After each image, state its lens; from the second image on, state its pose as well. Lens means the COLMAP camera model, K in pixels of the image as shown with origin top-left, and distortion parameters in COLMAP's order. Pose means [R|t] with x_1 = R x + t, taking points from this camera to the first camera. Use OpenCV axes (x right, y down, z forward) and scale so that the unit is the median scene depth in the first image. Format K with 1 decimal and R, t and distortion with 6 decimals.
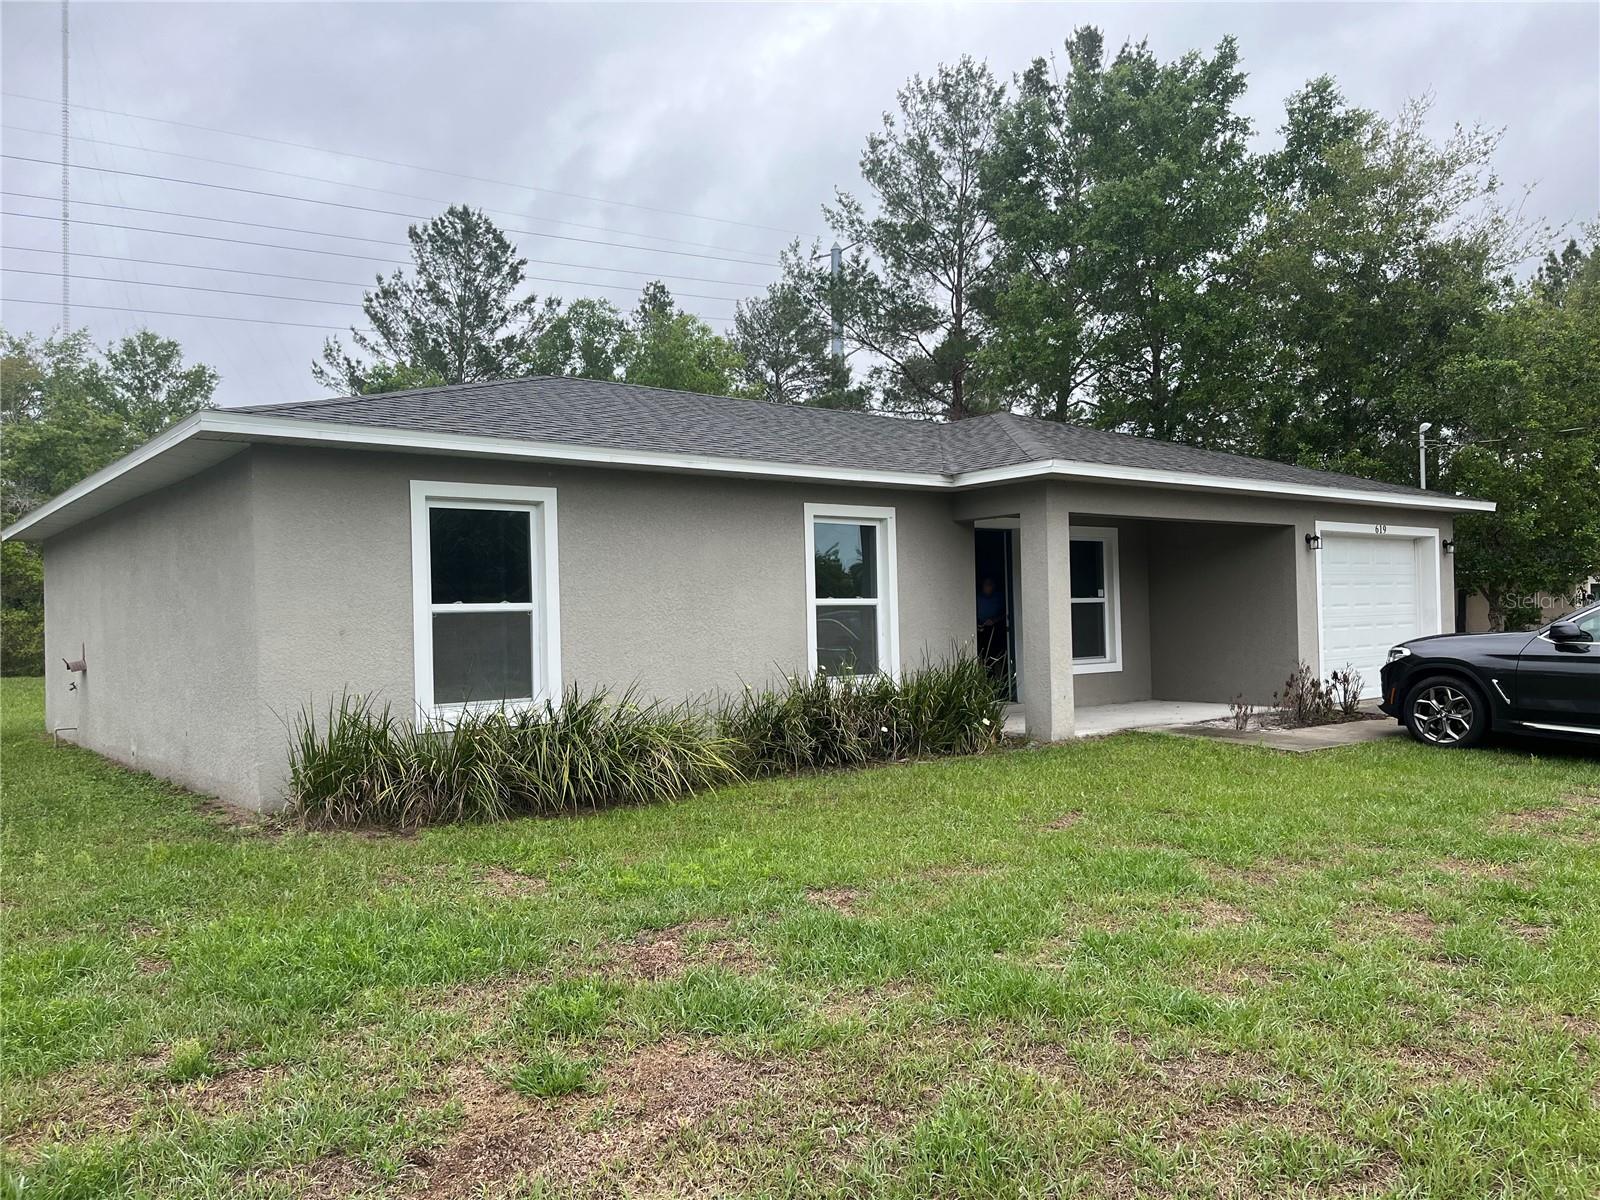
lens RADIAL K [[1205.0, 0, 808.1], [0, 1205.0, 604.1], [0, 0, 1]] dist [0.068476, -0.103999]
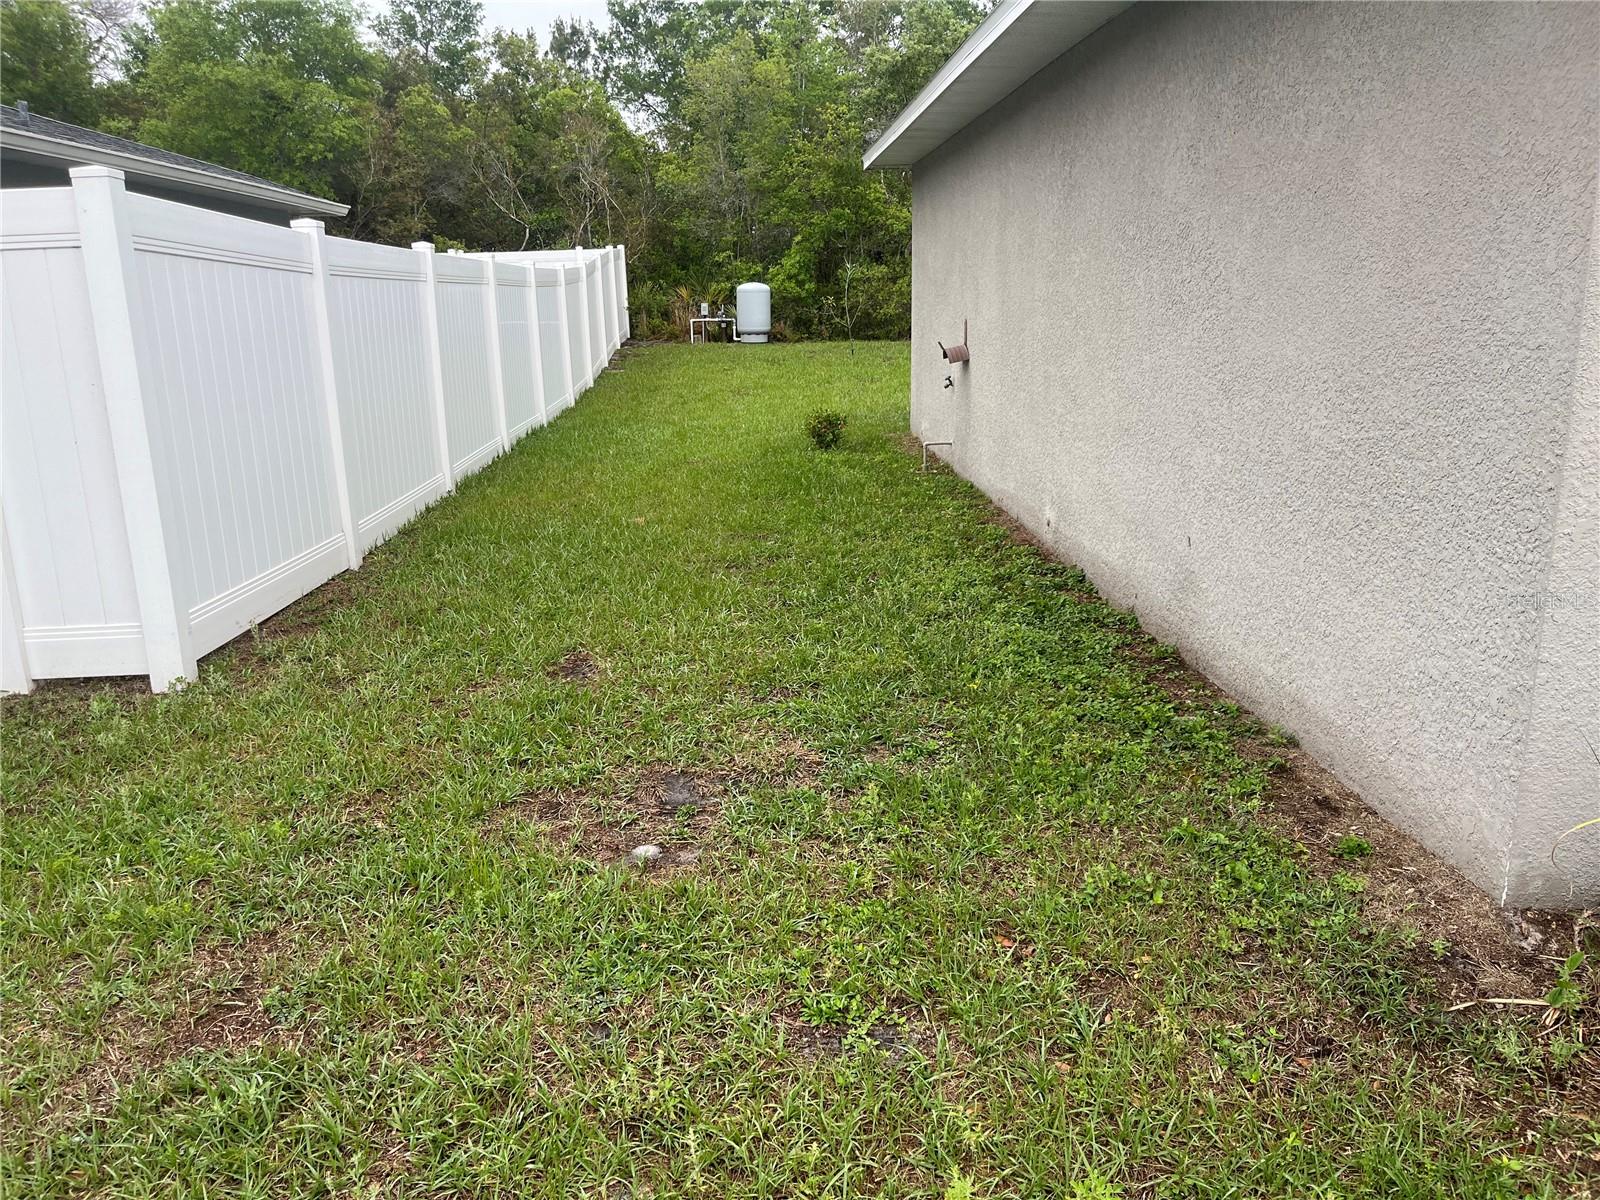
lens RADIAL K [[1205.0, 0, 808.1], [0, 1205.0, 604.1], [0, 0, 1]] dist [0.068476, -0.103999]
pose [[0.808158, 0.153280, -0.568671, -0.373405], [0.010496, 0.961639, 0.274117, -0.000047], [0.588873, -0.227499, 0.775547, 0.567319]]
